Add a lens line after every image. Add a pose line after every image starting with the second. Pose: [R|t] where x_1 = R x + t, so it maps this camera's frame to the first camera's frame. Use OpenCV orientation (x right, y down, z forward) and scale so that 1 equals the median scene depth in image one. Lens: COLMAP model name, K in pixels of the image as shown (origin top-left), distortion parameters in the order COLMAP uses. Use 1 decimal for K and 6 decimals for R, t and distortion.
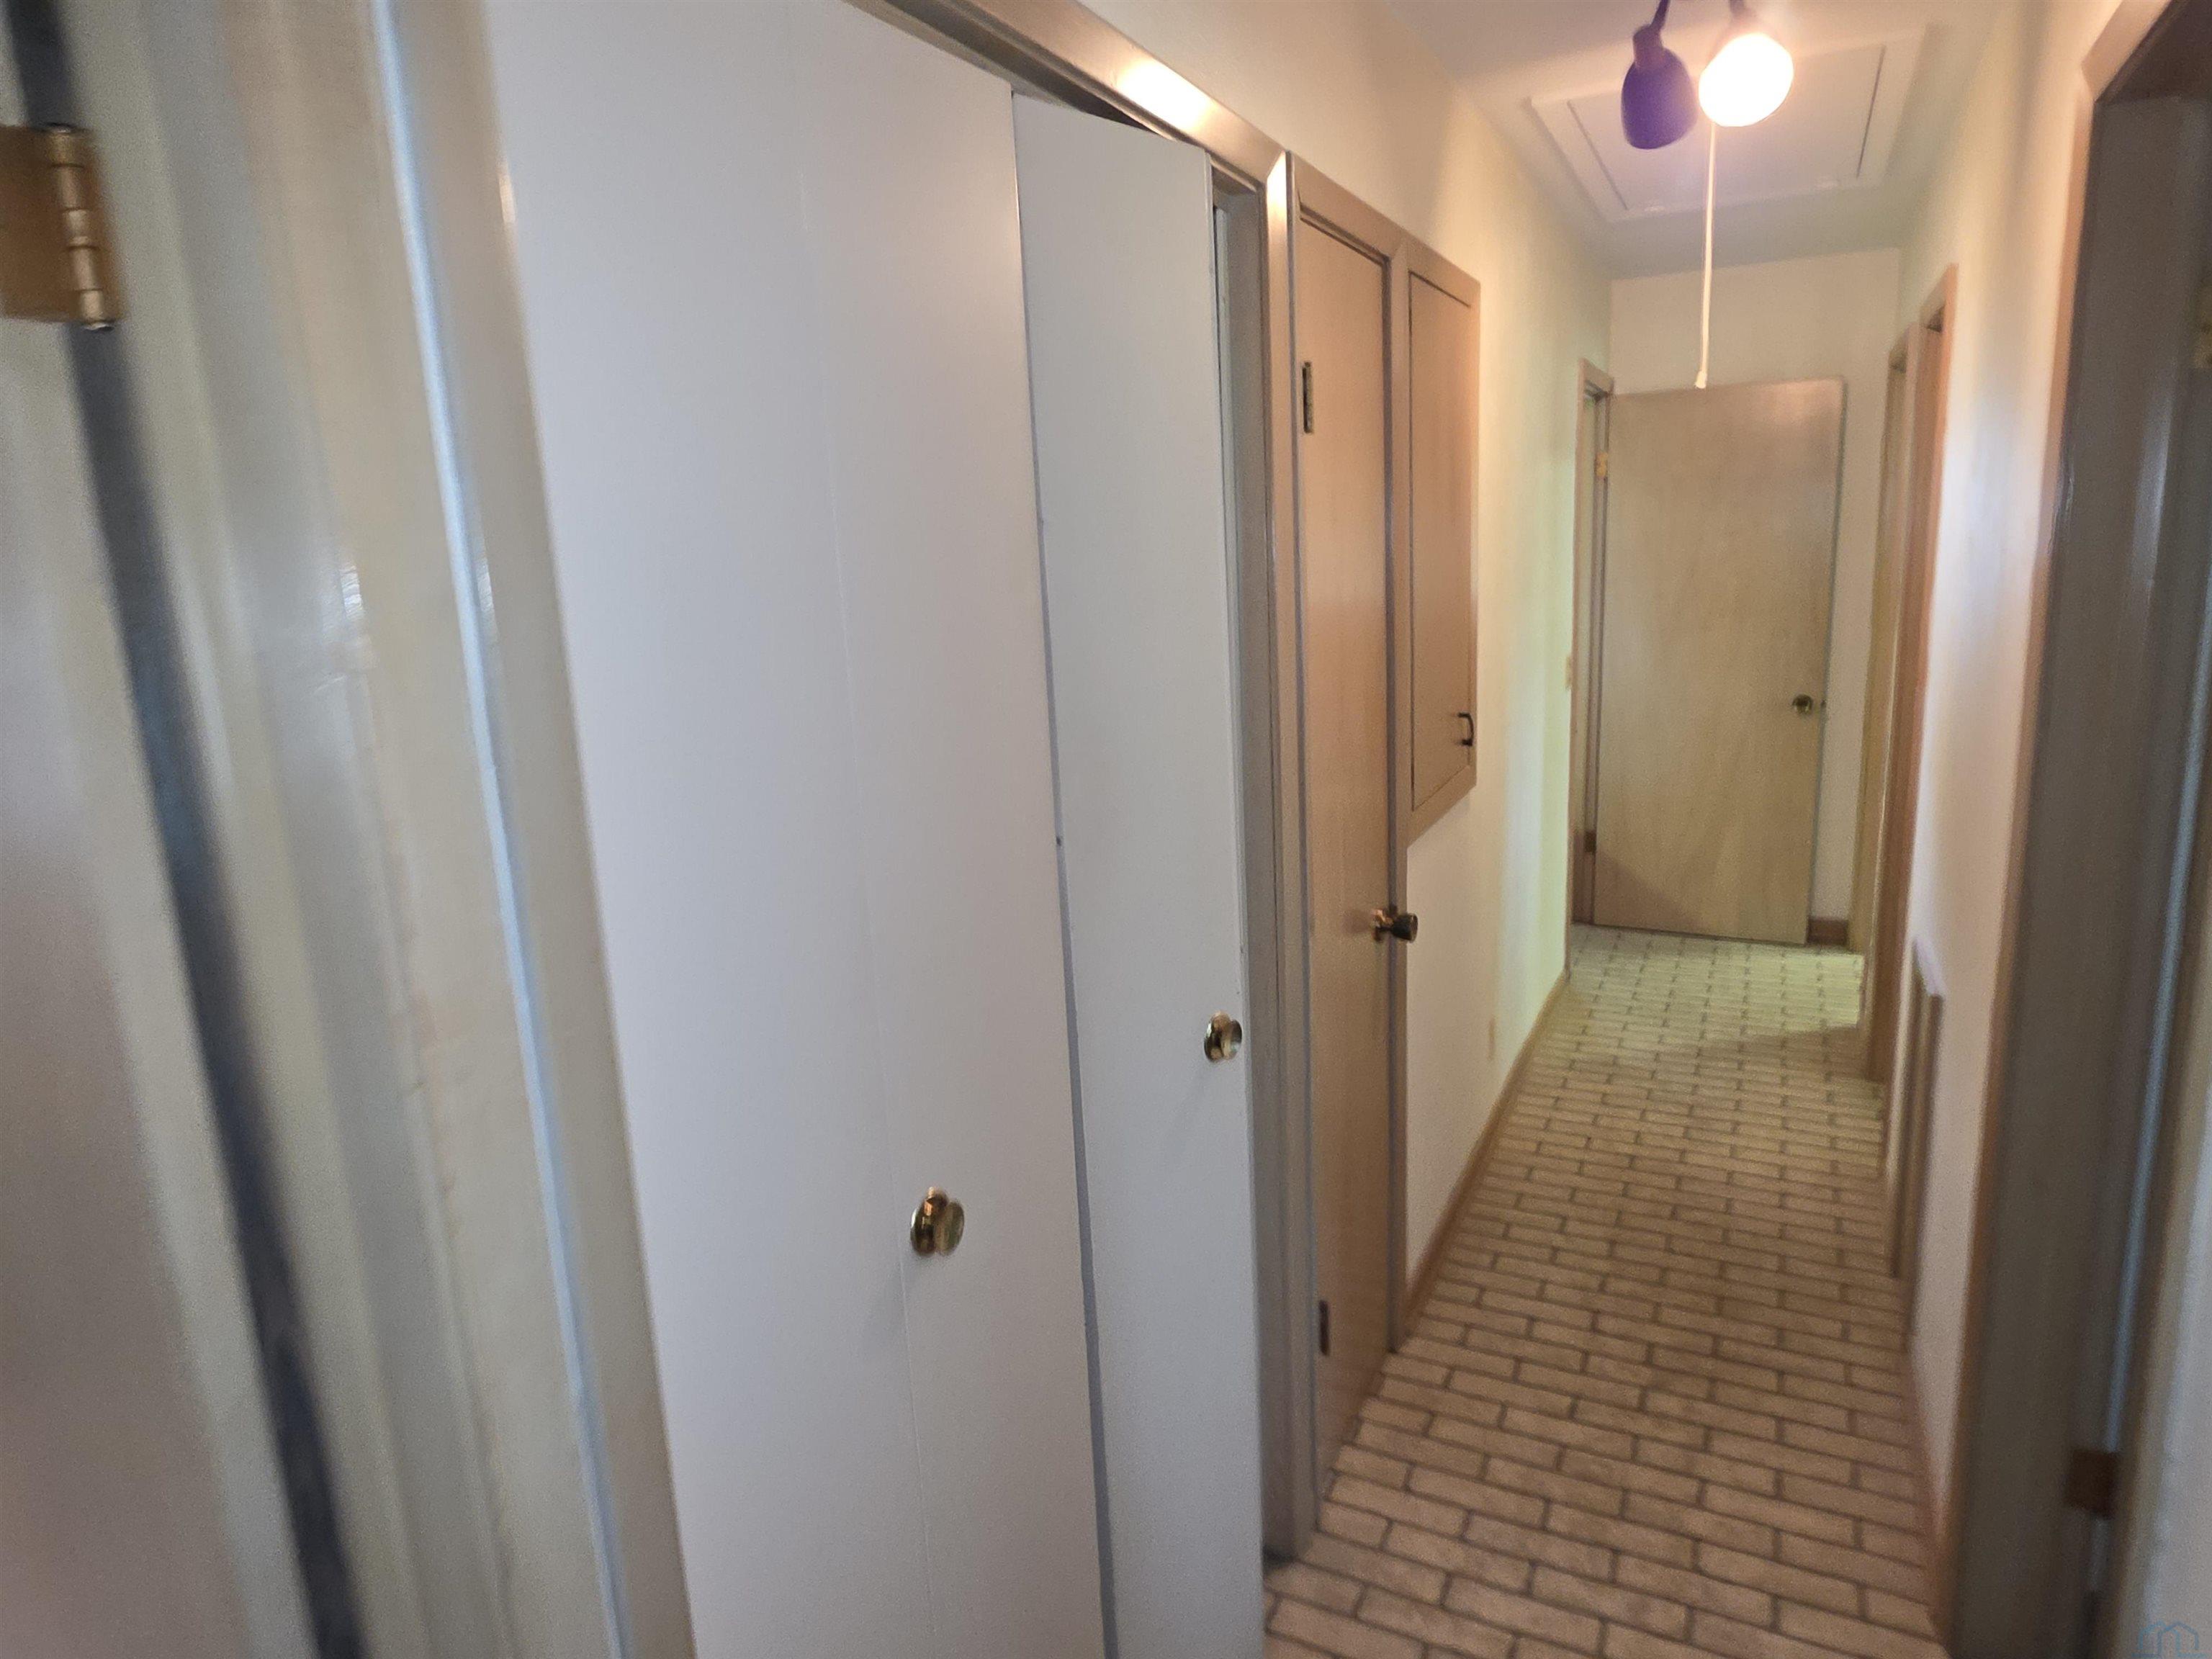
lens RADIAL K [[1347.1, 0, 1103.9], [0, 1347.1, 825.2], [0, 0, 1]] dist [-0.000663, 0.002001]
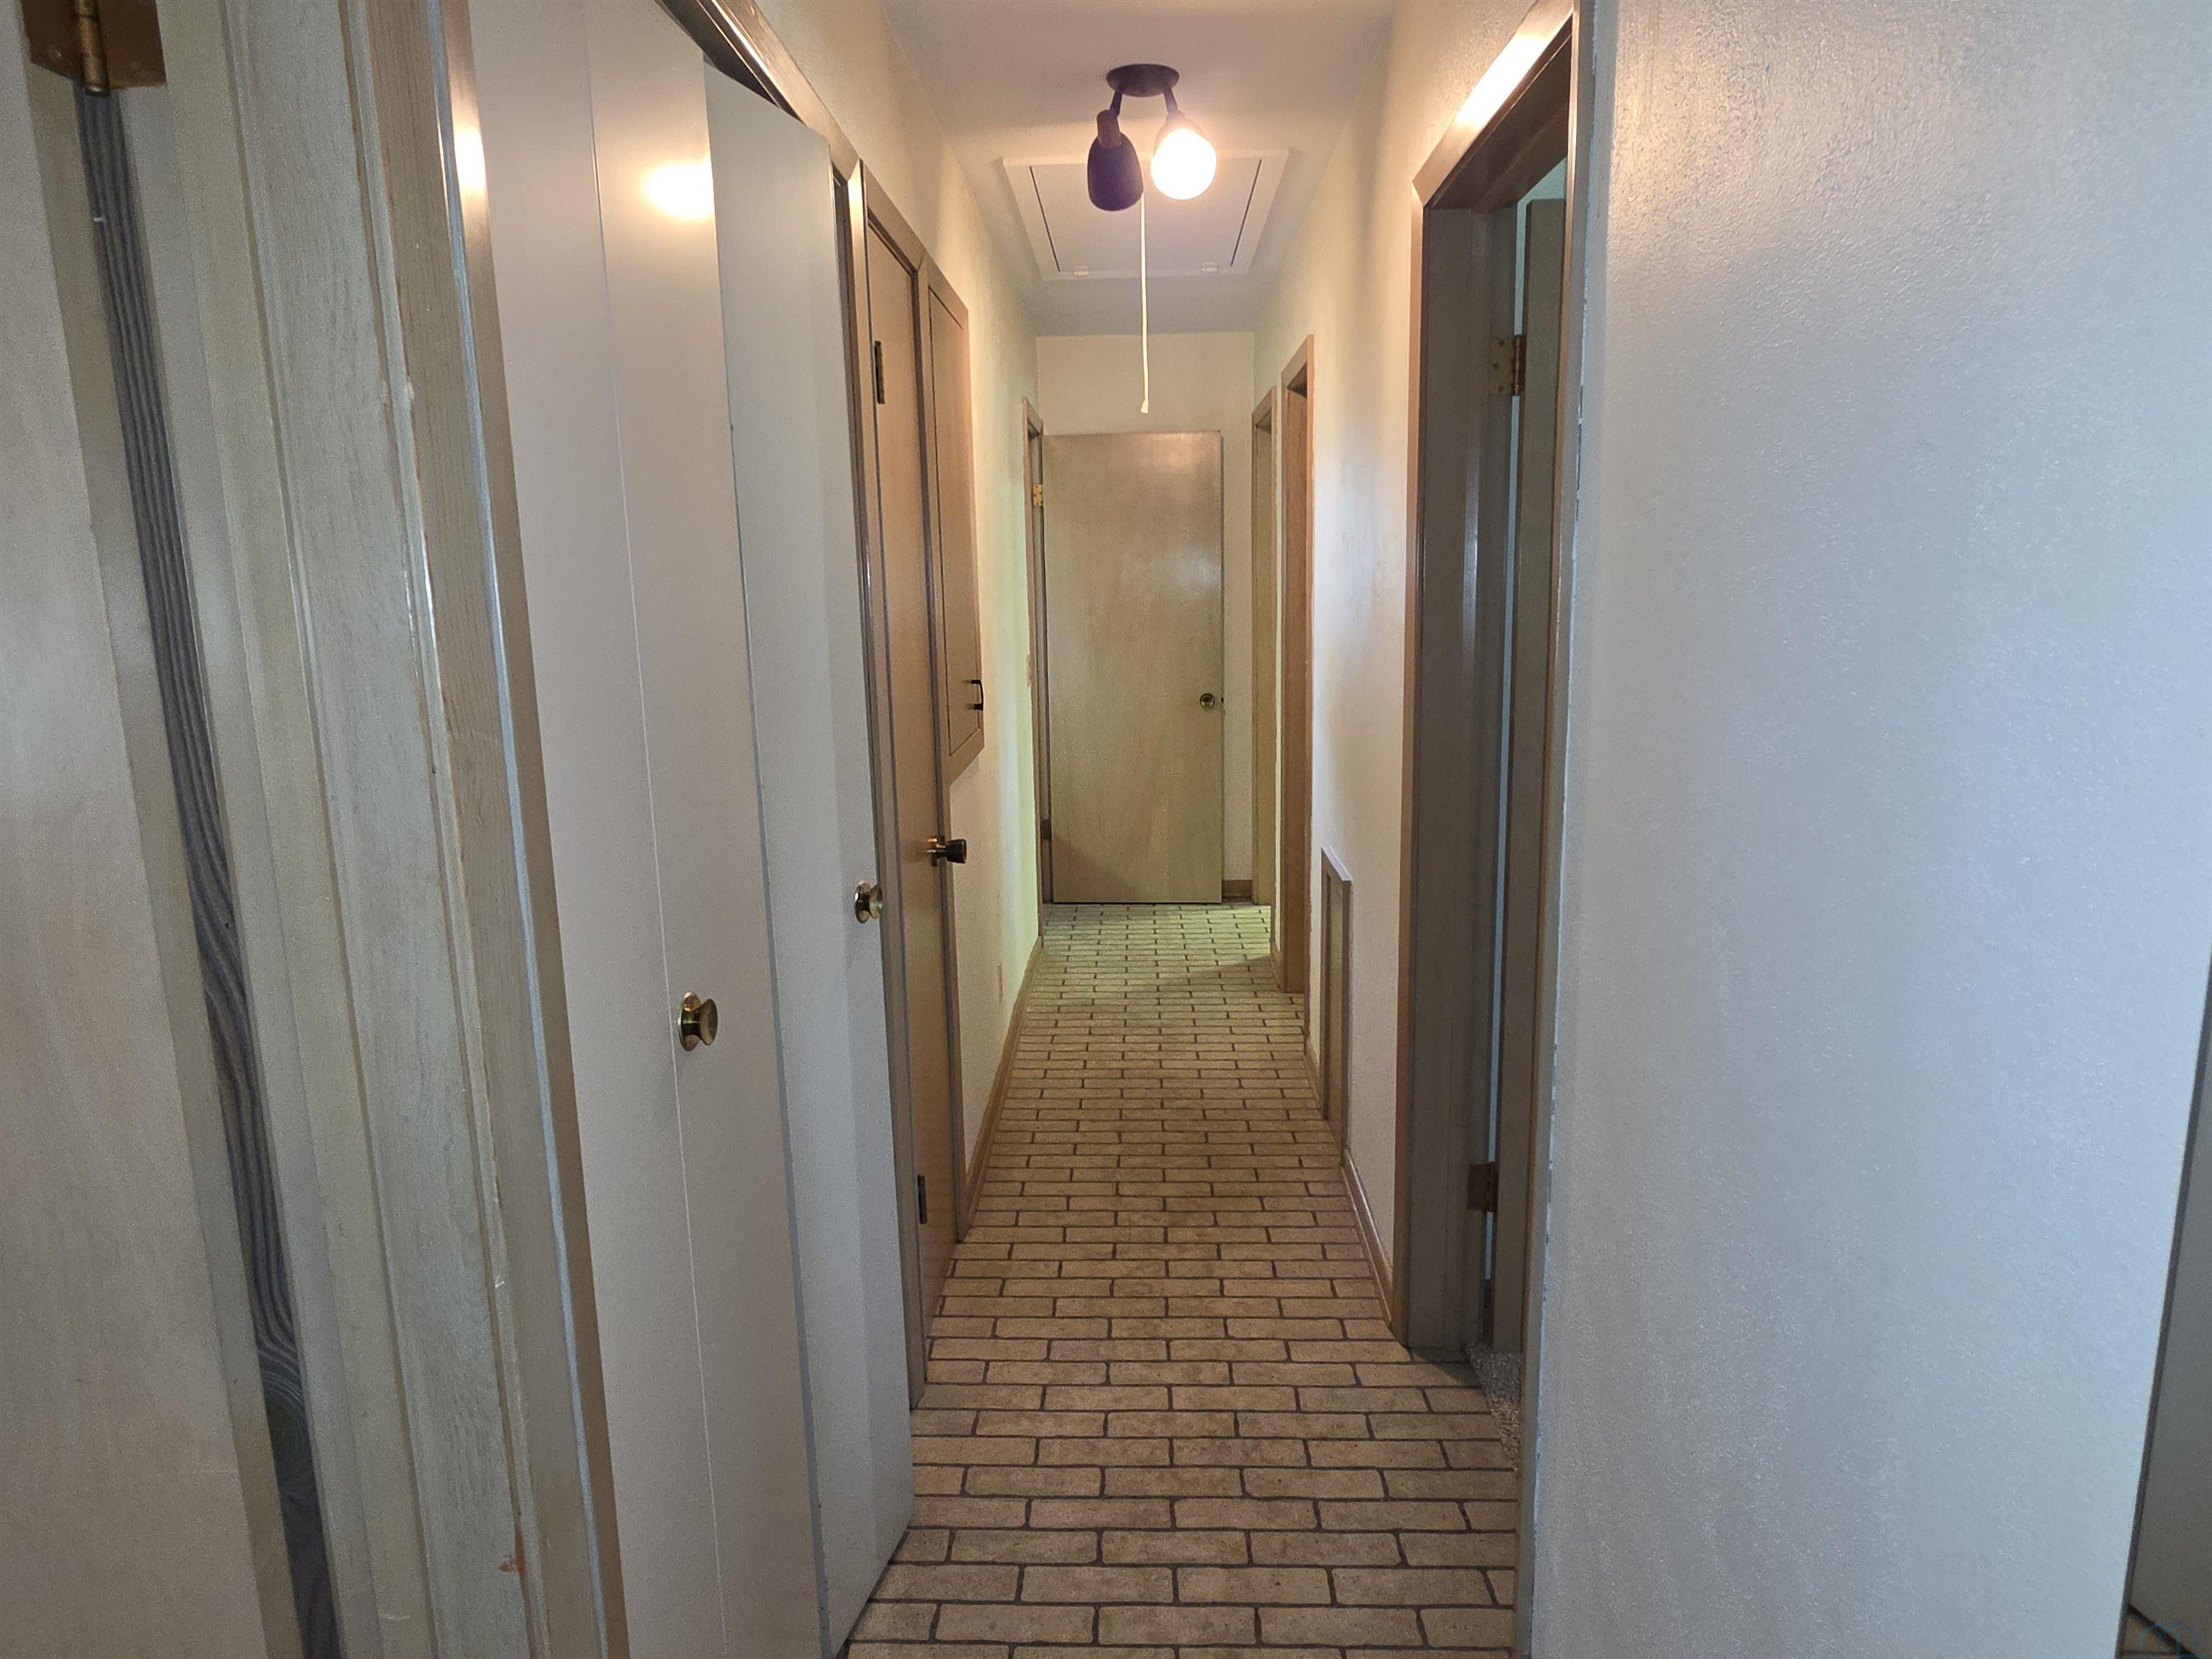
lens RADIAL K [[1347.1, 0, 1103.9], [0, 1347.1, 825.2], [0, 0, 1]] dist [-0.000663, 0.002001]
pose [[0.908365, -0.048294, 0.415379, -0.116764], [0.064489, 0.997604, -0.025041, 0.076437], [-0.413175, 0.049534, 0.909304, -0.079773]]
